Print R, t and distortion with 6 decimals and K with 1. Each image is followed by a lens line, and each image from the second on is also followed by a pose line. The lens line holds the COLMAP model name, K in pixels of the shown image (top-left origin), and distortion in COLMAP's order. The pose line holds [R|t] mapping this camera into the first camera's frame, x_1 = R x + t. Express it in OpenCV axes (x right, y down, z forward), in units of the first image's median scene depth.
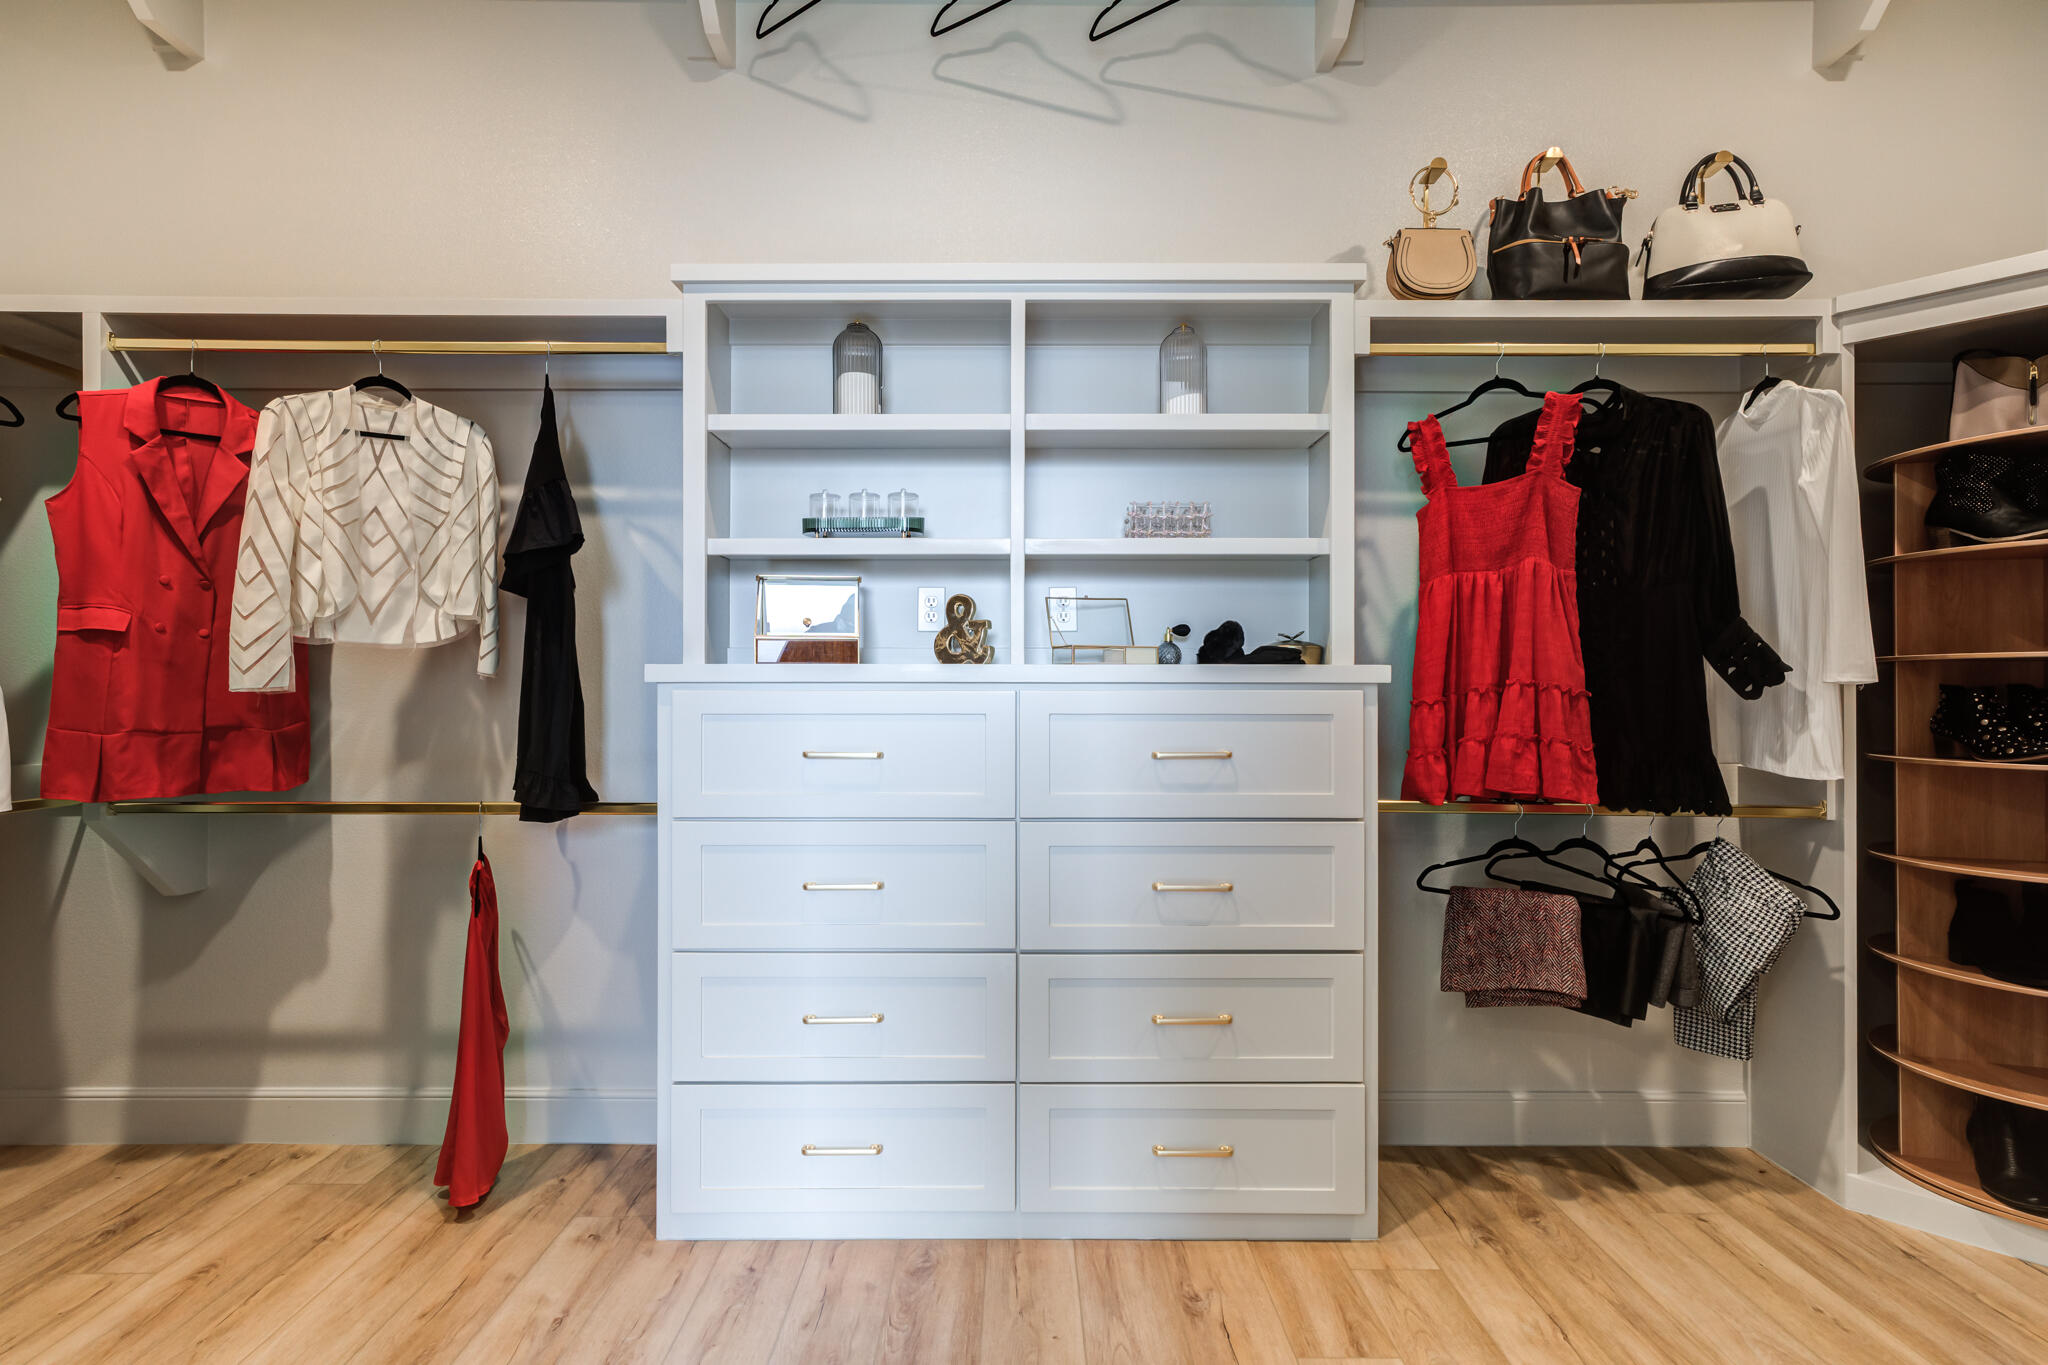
lens RADIAL K [[987.6, 0, 1020.4], [0, 987.6, 685.1], [0, 0, 1]] dist [0.006867, 0.001029]
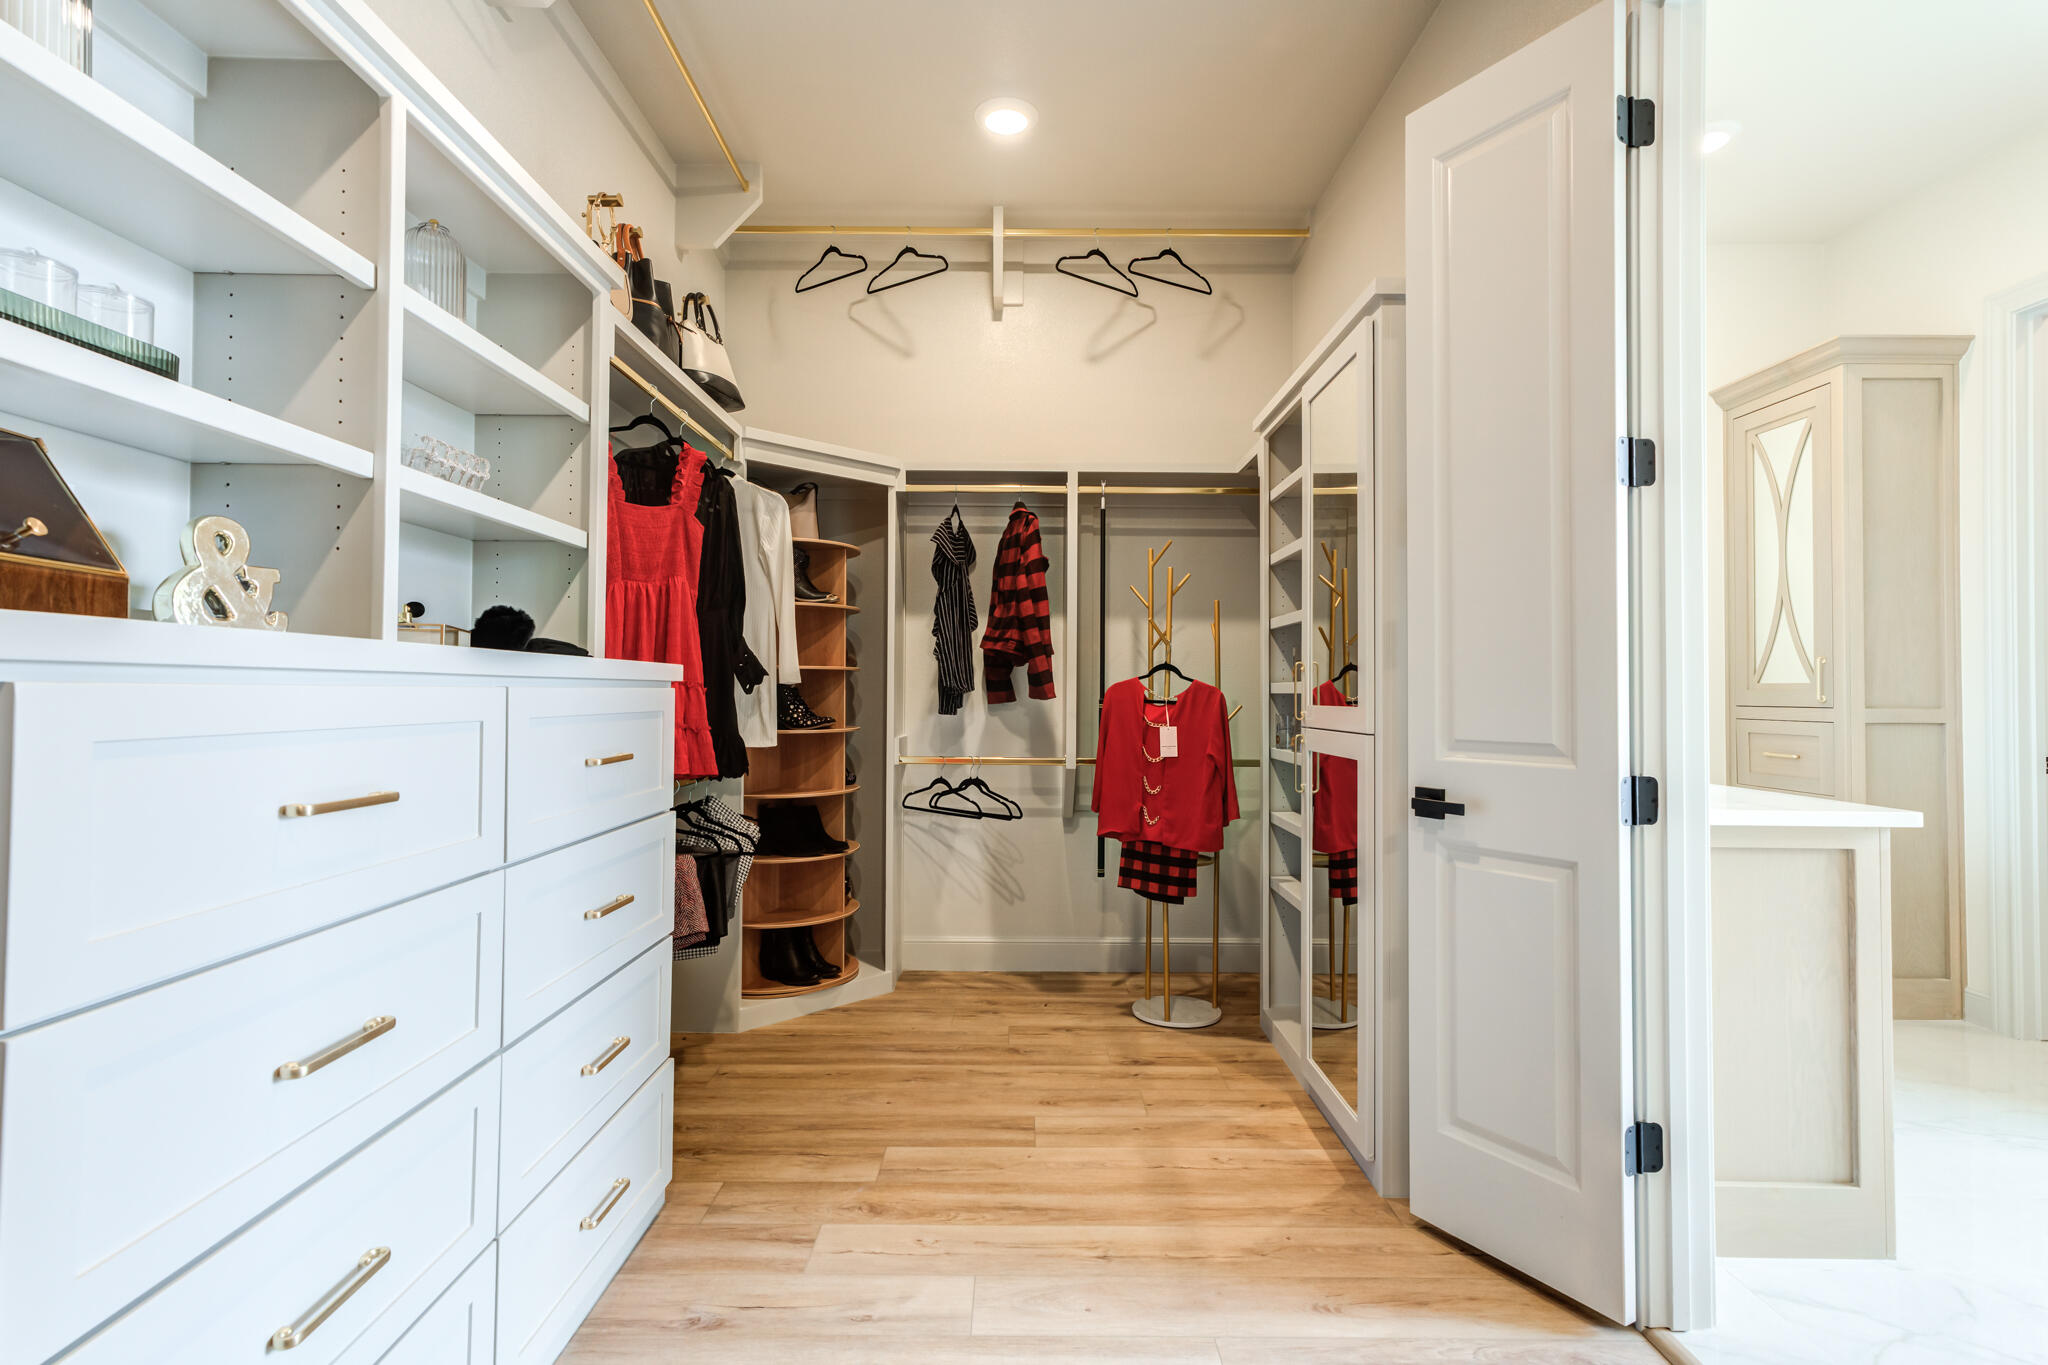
lens RADIAL K [[987.6, 0, 1020.9], [0, 987.6, 679.3], [0, 0, 1]] dist [0.006867, 0.001029]
pose [[0.003882, 0.005938, 0.999975, -0.729208], [-0.009606, 0.999936, -0.005901, -0.002484], [-0.999946, -0.009583, 0.003939, 0.631068]]
